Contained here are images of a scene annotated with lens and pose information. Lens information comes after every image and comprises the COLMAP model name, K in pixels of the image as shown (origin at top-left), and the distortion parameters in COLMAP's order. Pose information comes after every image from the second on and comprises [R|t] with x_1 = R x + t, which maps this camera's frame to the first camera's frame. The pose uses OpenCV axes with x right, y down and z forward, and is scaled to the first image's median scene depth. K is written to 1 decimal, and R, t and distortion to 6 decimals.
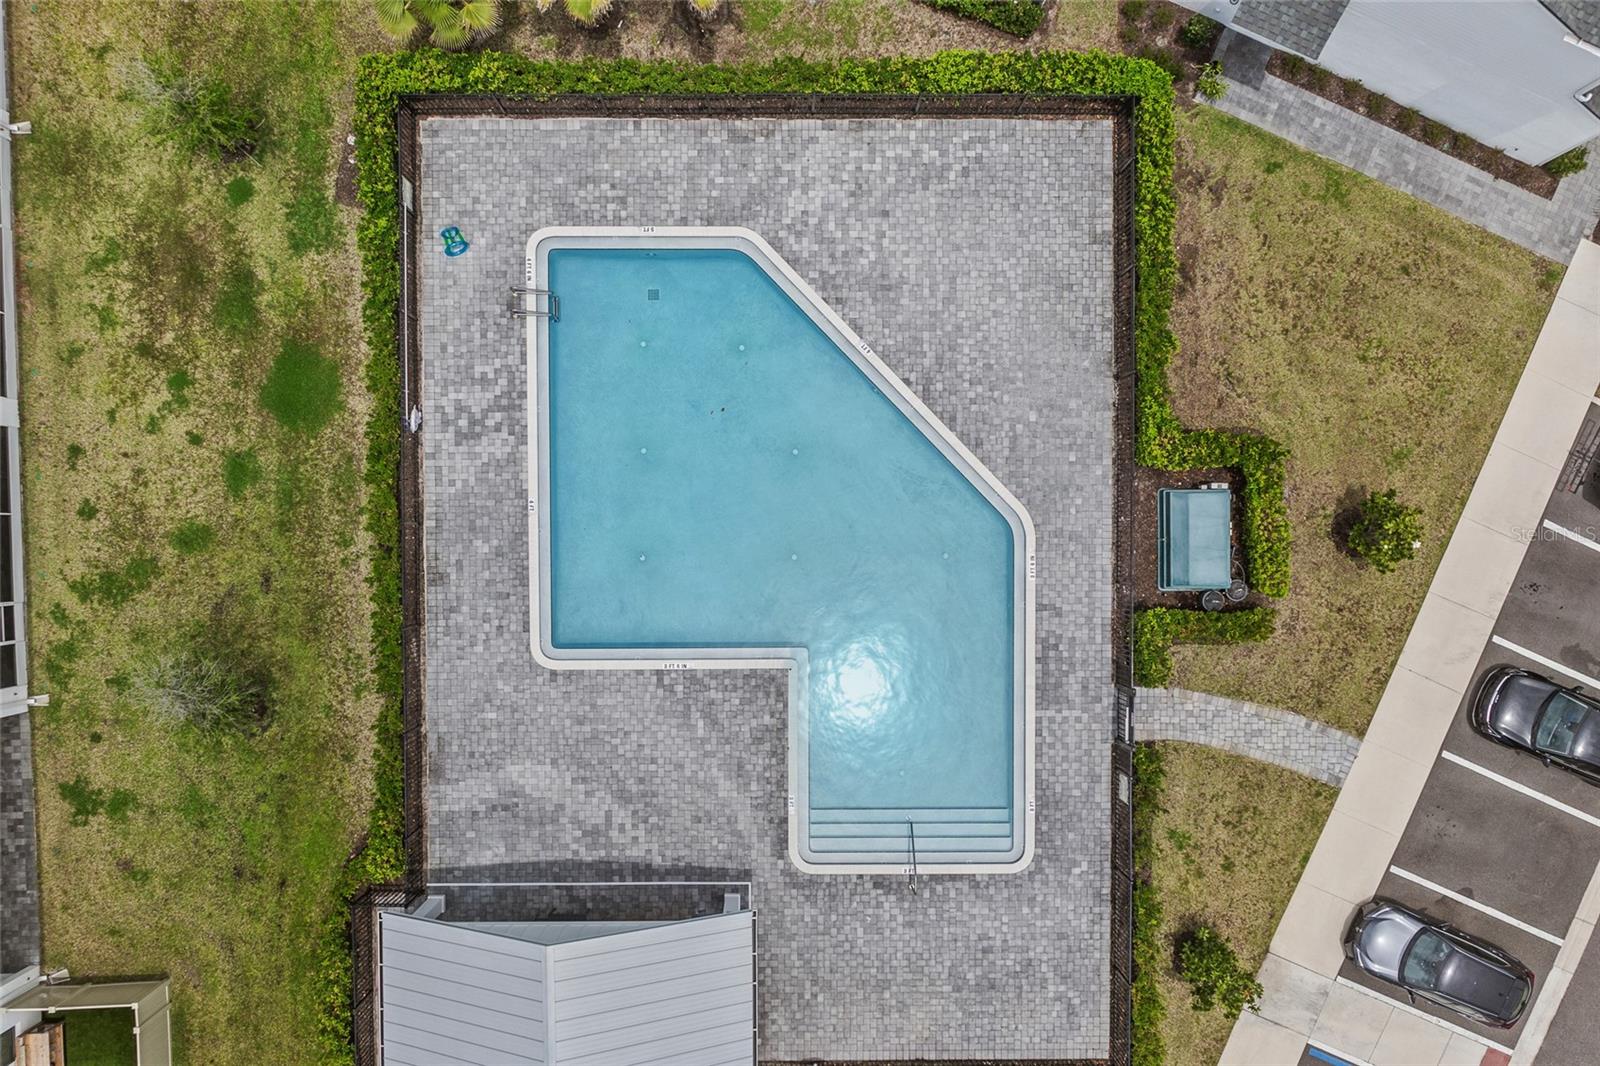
lens RADIAL K [[1452.4, 0, 794.3], [0, 1452.4, 586.1], [0, 0, 1]] dist [0.002915, -0.058543]
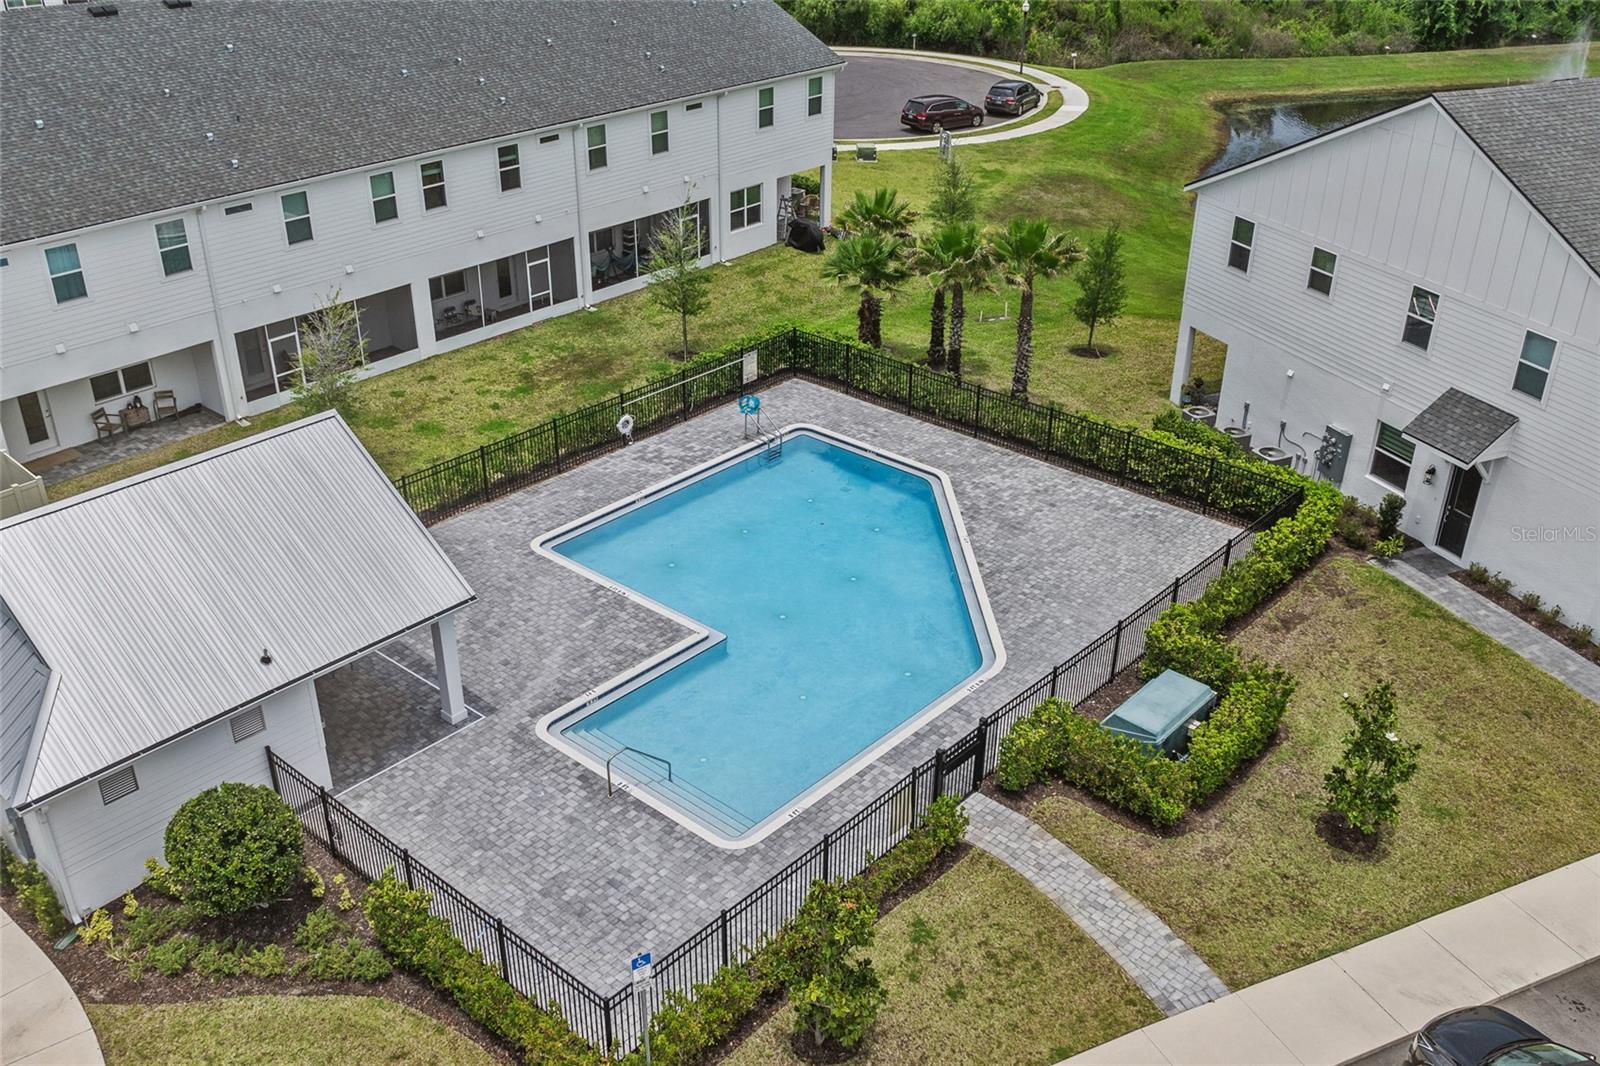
lens RADIAL K [[1452.4, 0, 794.3], [0, 1452.4, 586.1], [0, 0, 1]] dist [0.002915, -0.058543]
pose [[0.745900, 0.328035, -0.579678, 0.573913], [-0.665758, 0.341077, -0.663650, 0.625000], [-0.019986, 0.880942, 0.472802, 0.534202]]
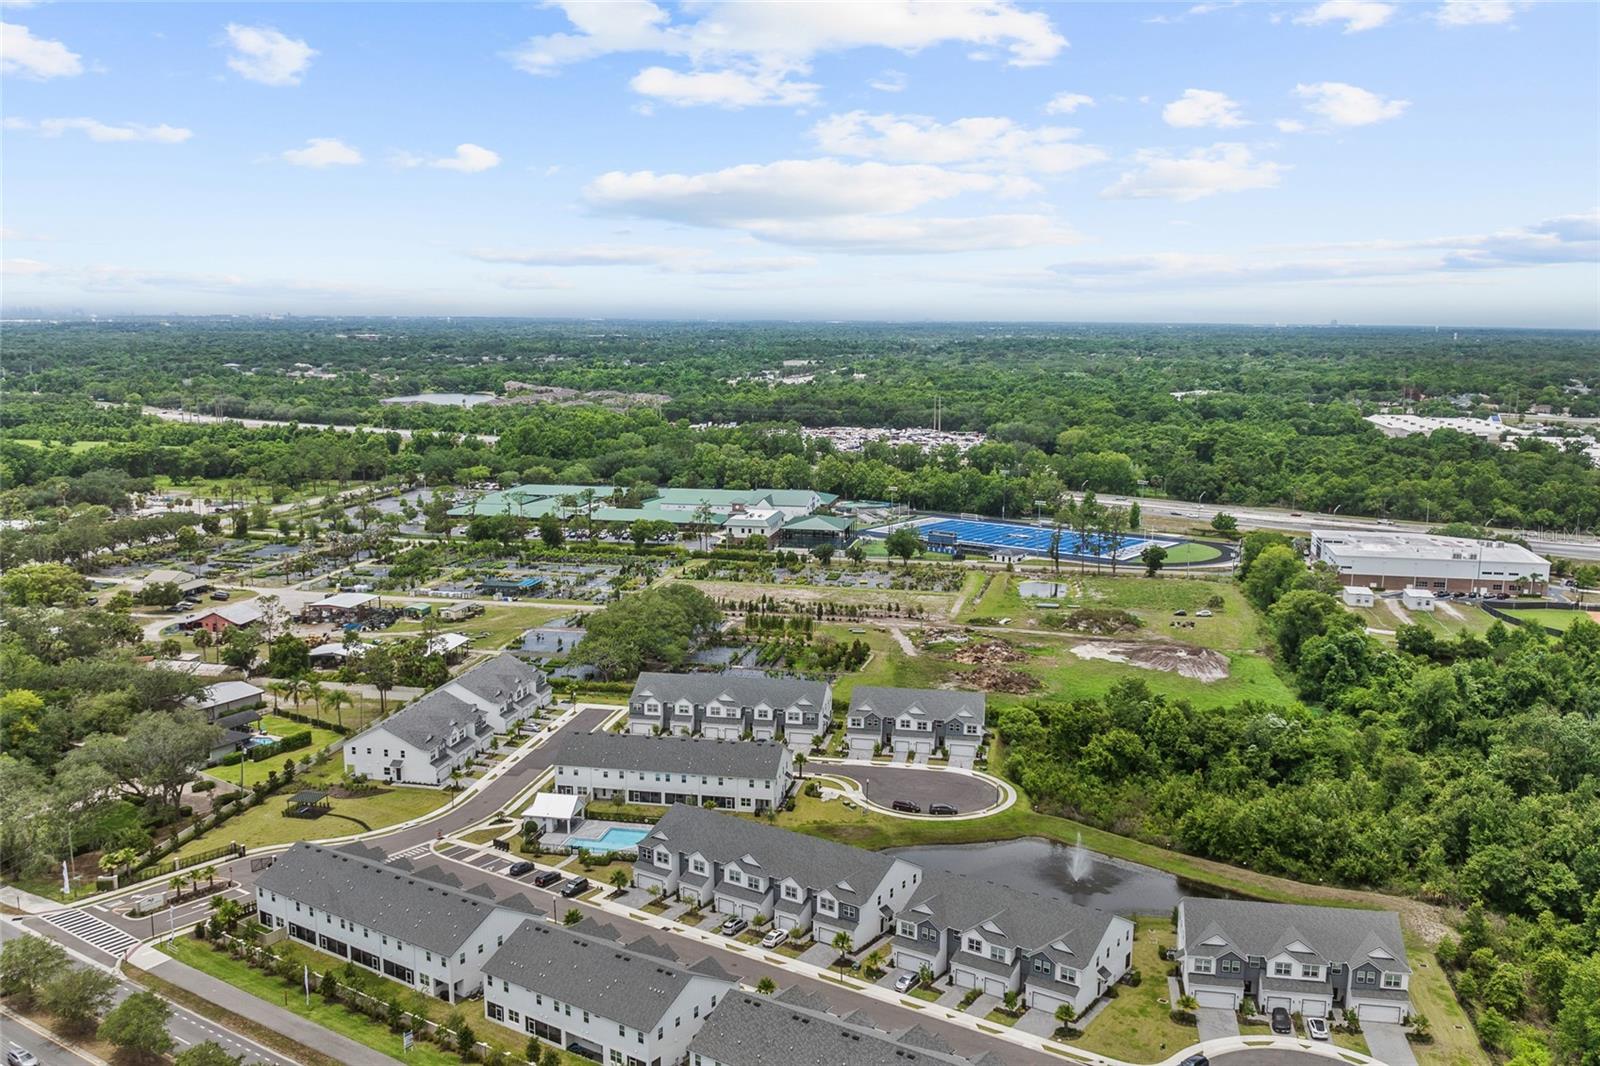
lens RADIAL K [[1451.0, 0, 794.0], [0, 1451.0, 579.2], [0, 0, 1]] dist [-0.003041, -0.027895]
pose [[-0.201095, 0.164383, -0.965681, 6.436740], [-0.978795, -0.072962, 0.191407, -2.144689], [-0.038994, 0.983695, 0.175569, -1.523656]]
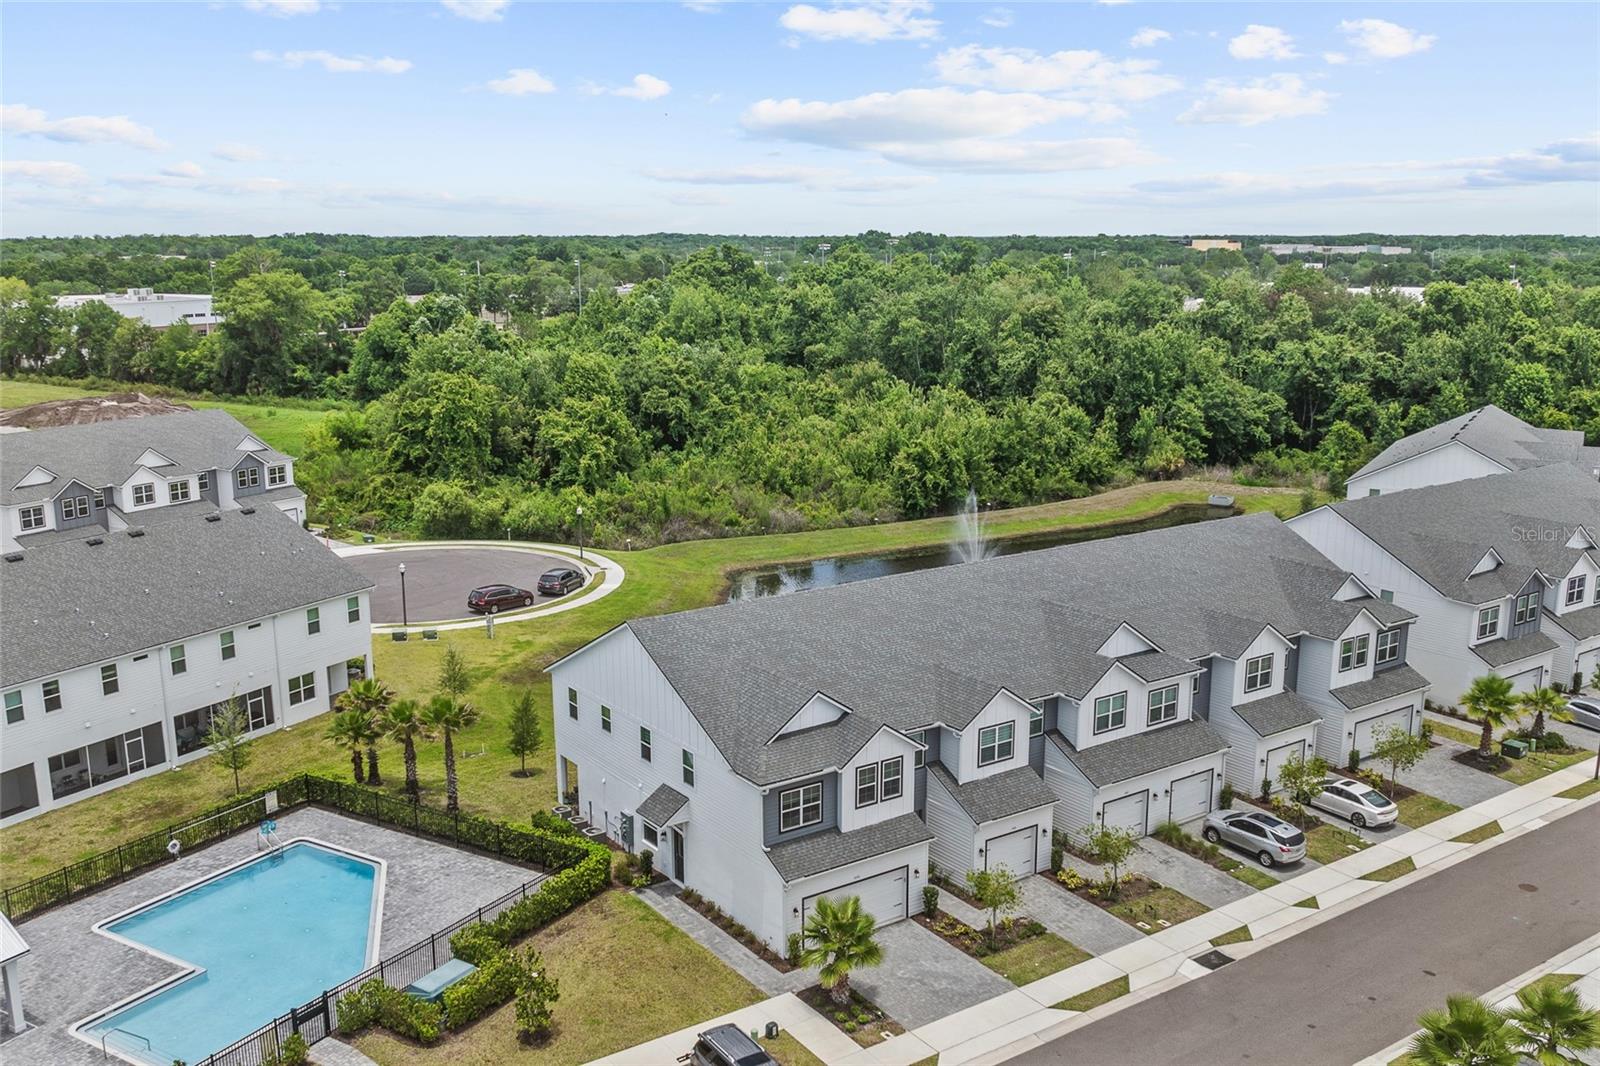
lens RADIAL K [[1452.4, 0, 794.3], [0, 1452.4, 586.1], [0, 0, 1]] dist [0.002915, -0.058543]
pose [[0.853667, 0.110722, -0.508914, 1.264463], [-0.520800, 0.173077, -0.835950, 0.923157], [-0.004477, 0.978665, 0.205414, 0.297457]]
